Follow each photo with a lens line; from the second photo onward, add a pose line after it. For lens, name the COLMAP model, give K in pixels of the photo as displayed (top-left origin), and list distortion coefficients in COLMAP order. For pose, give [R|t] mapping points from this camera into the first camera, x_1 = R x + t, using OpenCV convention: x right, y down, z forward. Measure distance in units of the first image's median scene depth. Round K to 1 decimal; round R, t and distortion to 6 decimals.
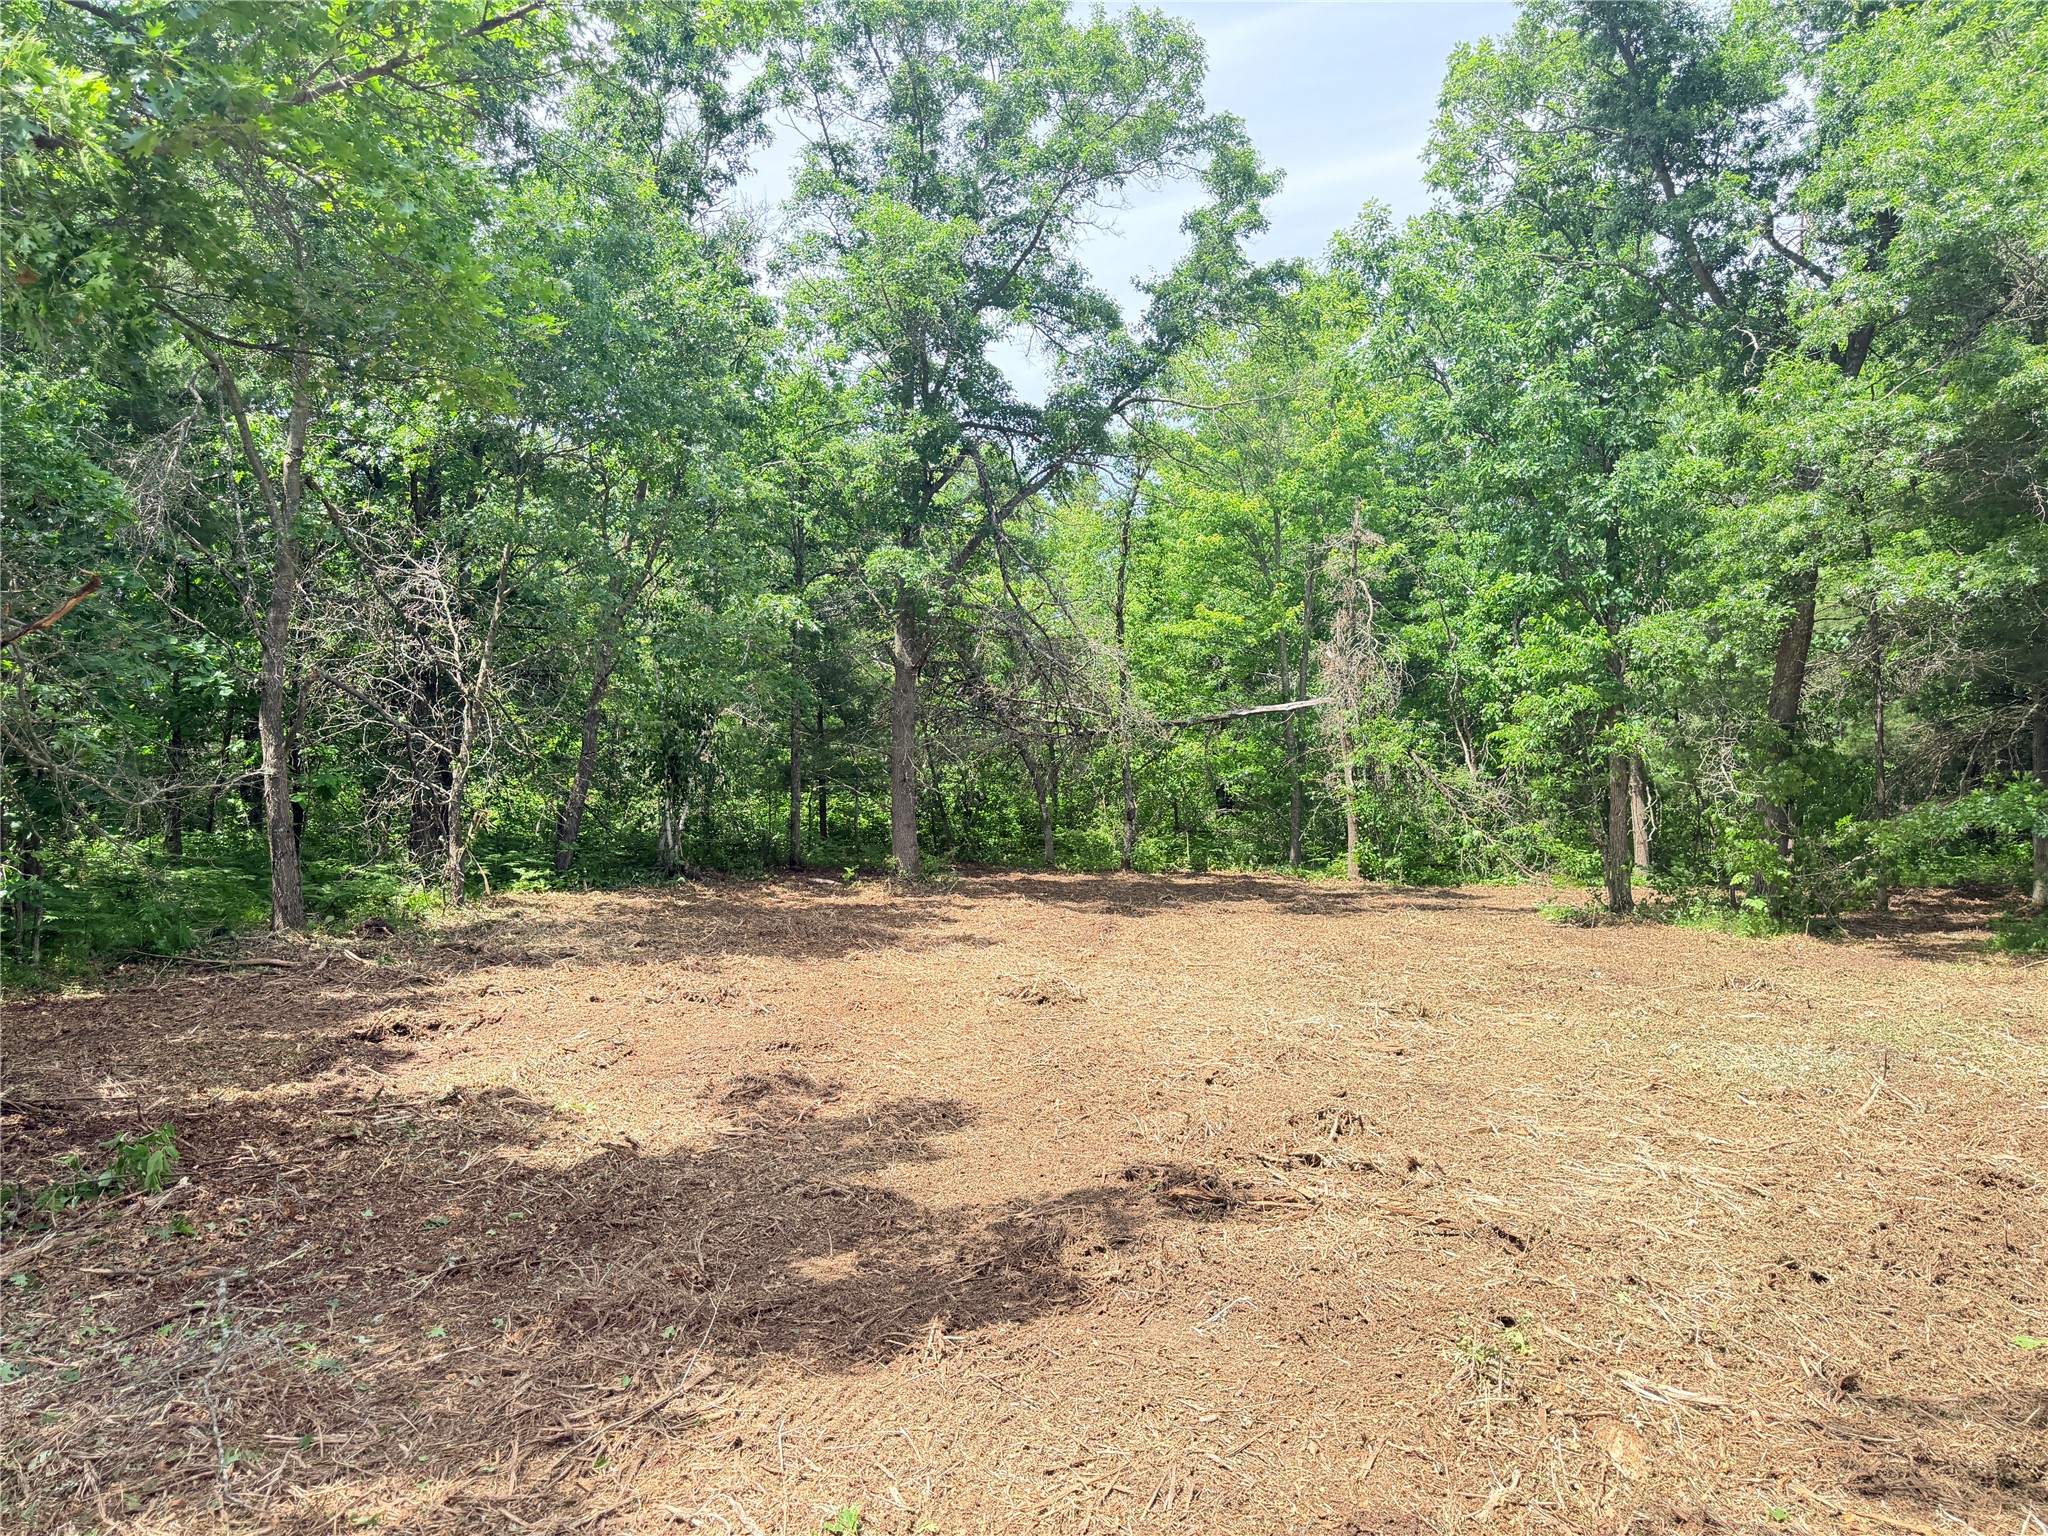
lens RADIAL K [[1409.5, 0, 1016.4], [0, 1409.5, 774.4], [0, 0, 1]] dist [-0.007148, -0.011438]
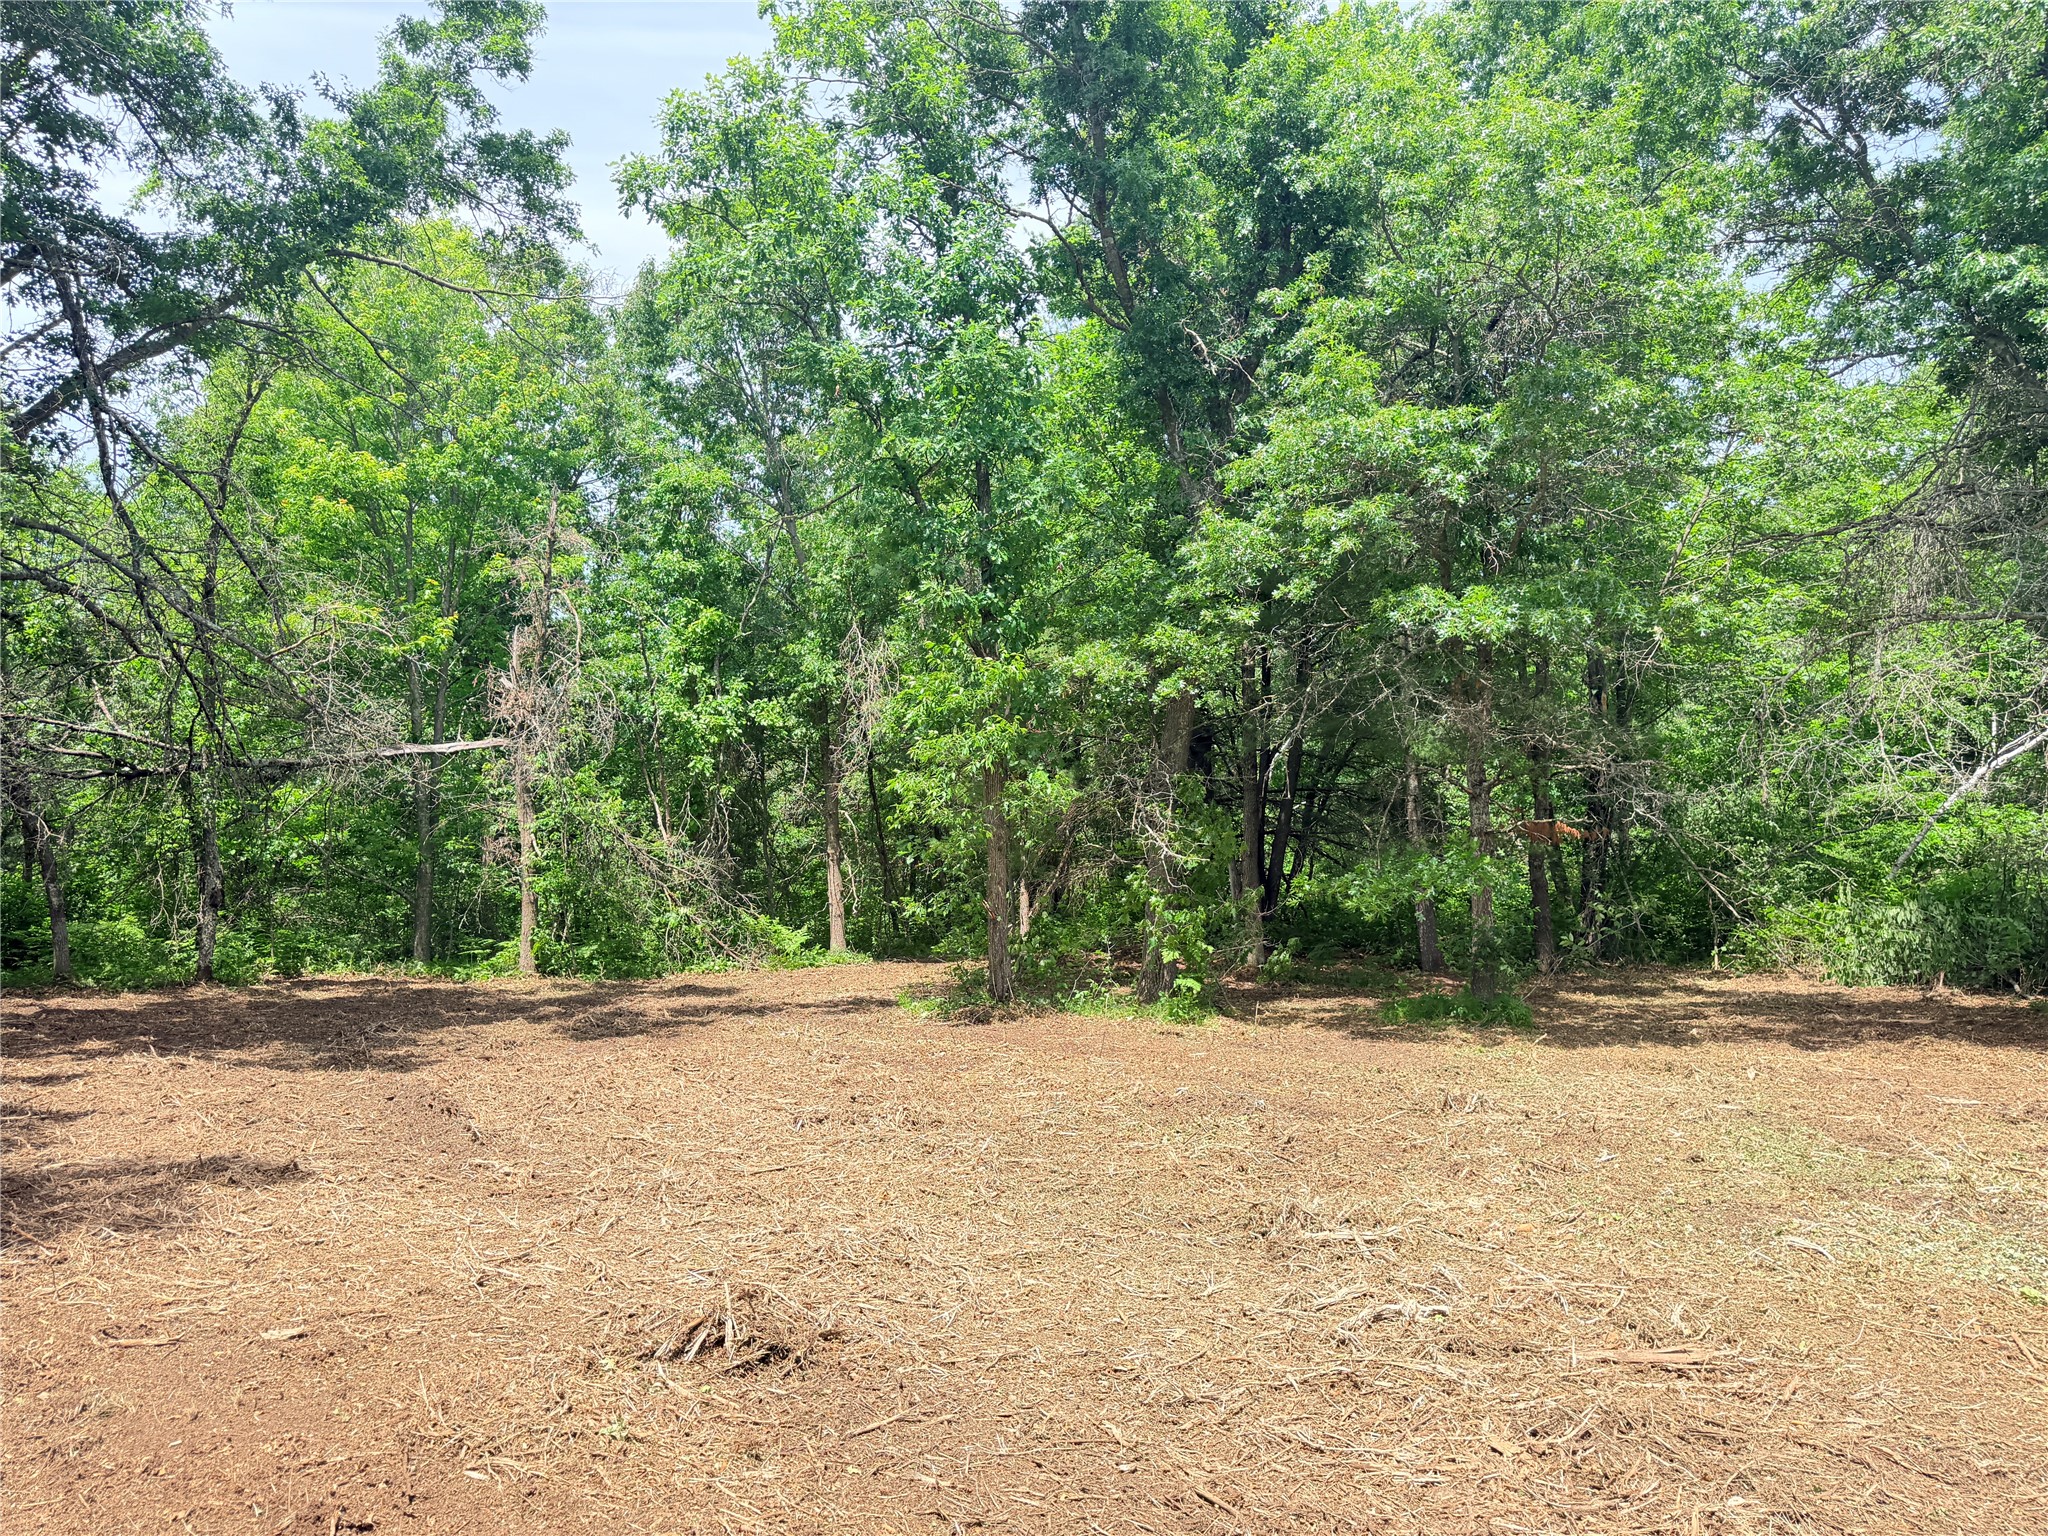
lens RADIAL K [[1409.5, 0, 1025.0], [0, 1409.5, 764.4], [0, 0, 1]] dist [-0.007148, -0.011438]
pose [[0.749626, 0.039723, 0.660668, -0.073349], [0.000364, 0.998172, -0.060429, 0.005281], [-0.661861, 0.045540, 0.748242, 0.243859]]
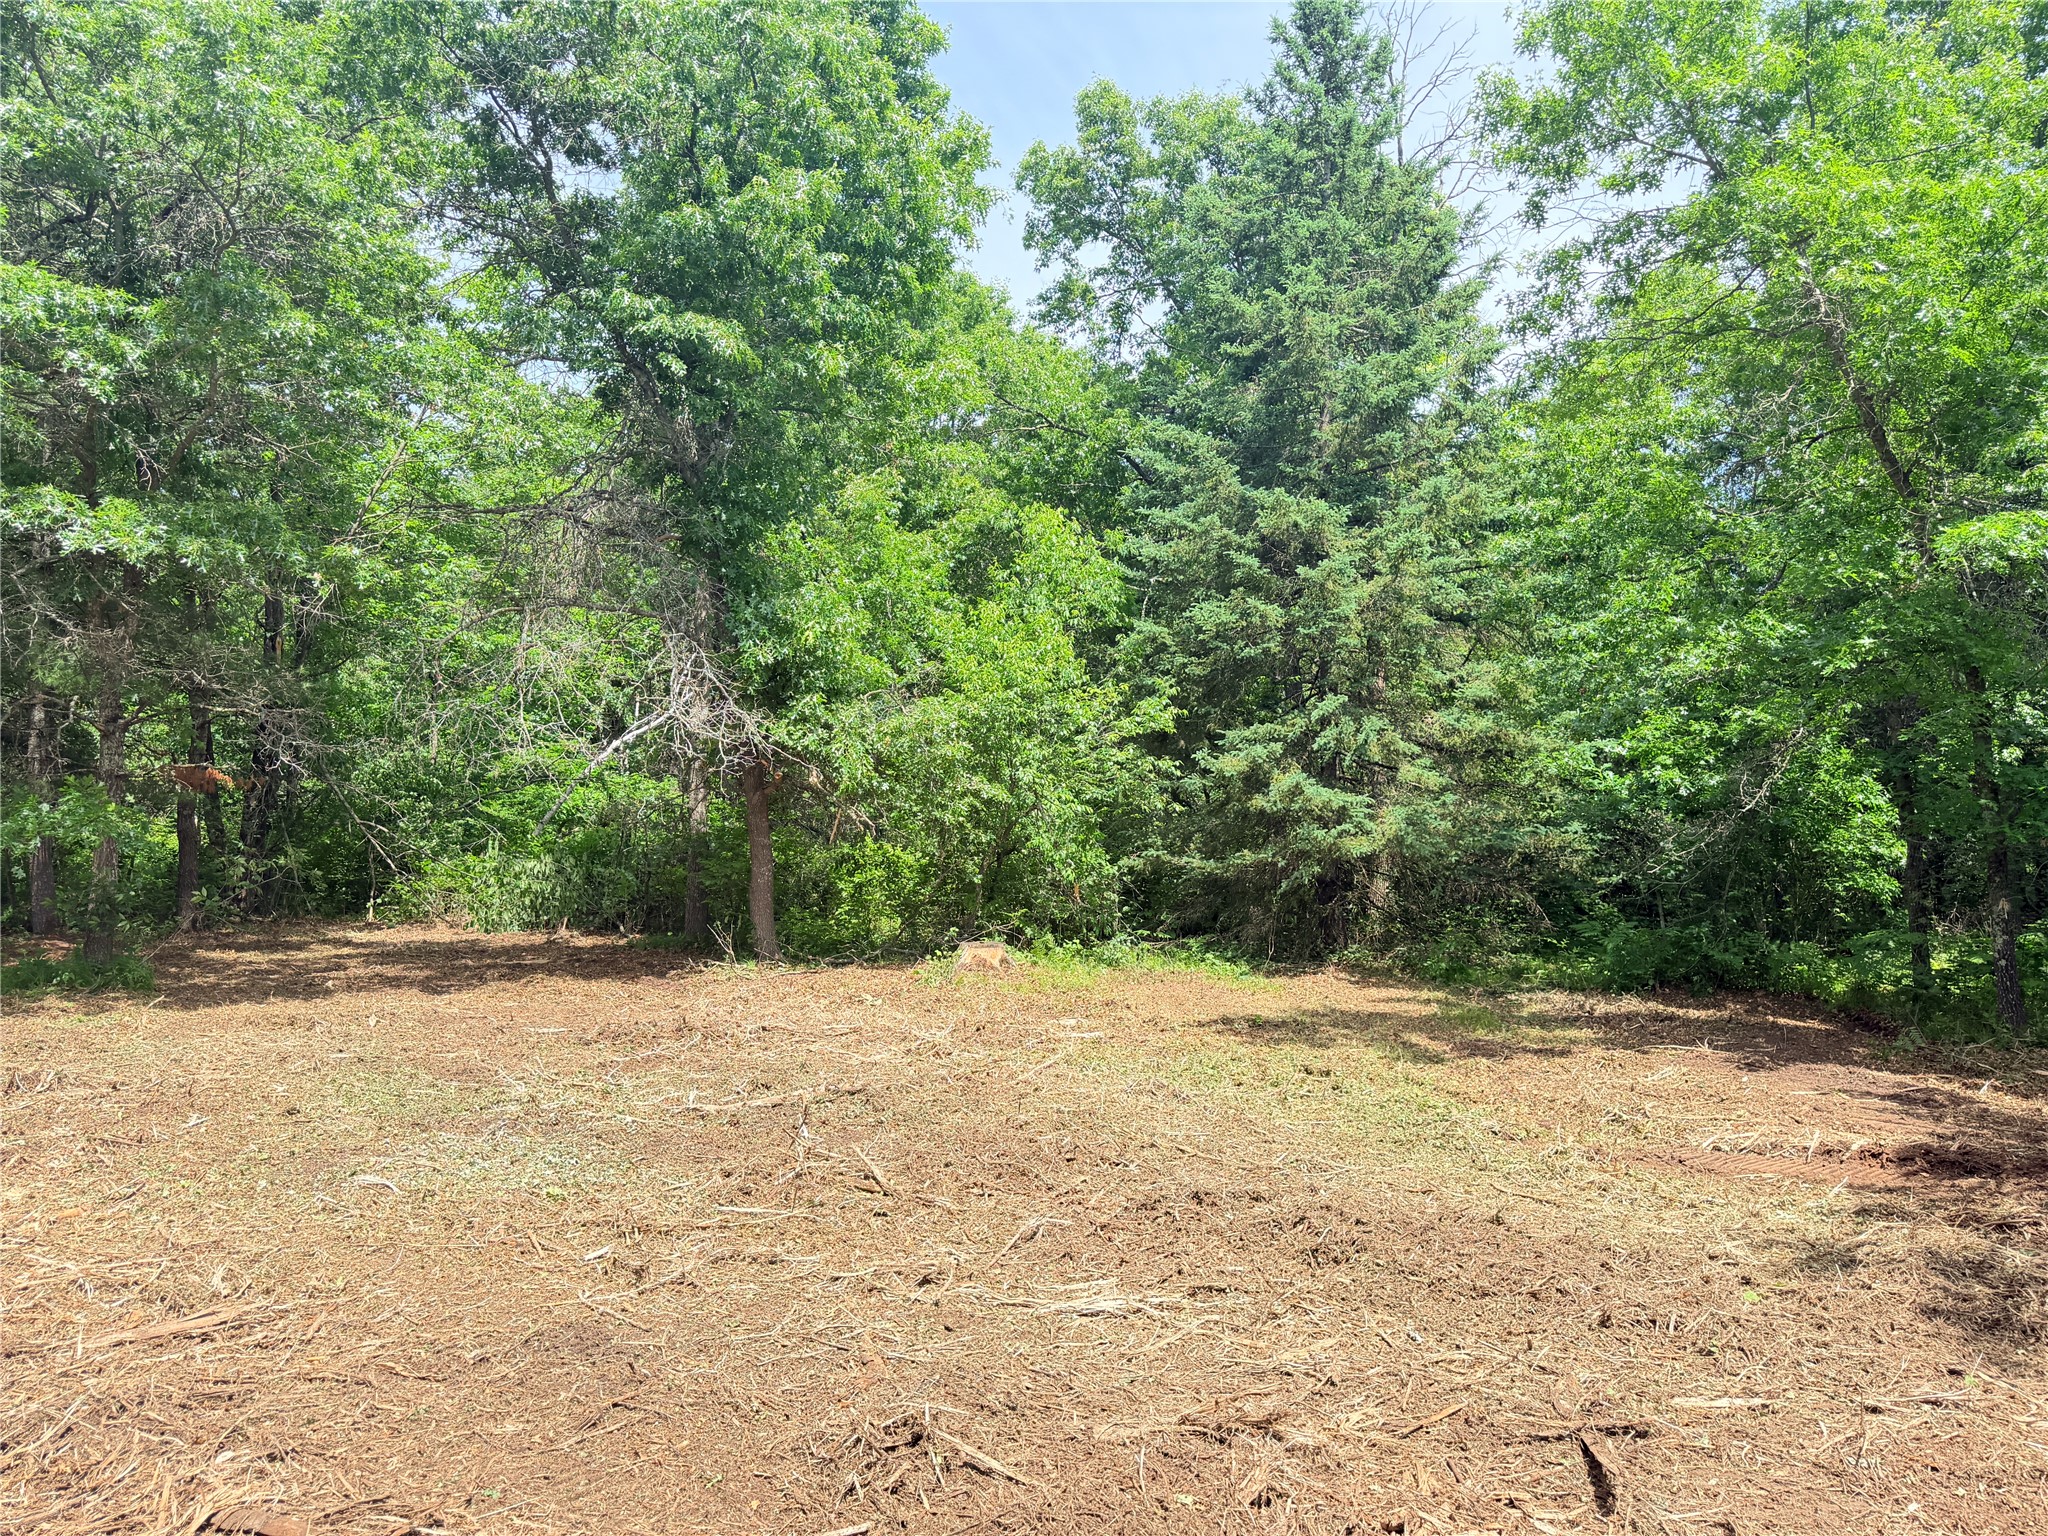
lens RADIAL K [[1409.5, 0, 1006.5], [0, 1409.5, 755.4], [0, 0, 1]] dist [-0.007148, -0.011438]
pose [[-0.016318, 0.047120, 0.998756, -0.067321], [-0.029186, 0.998441, -0.047582, 0.005857], [-0.999441, -0.029926, -0.014917, 0.234069]]
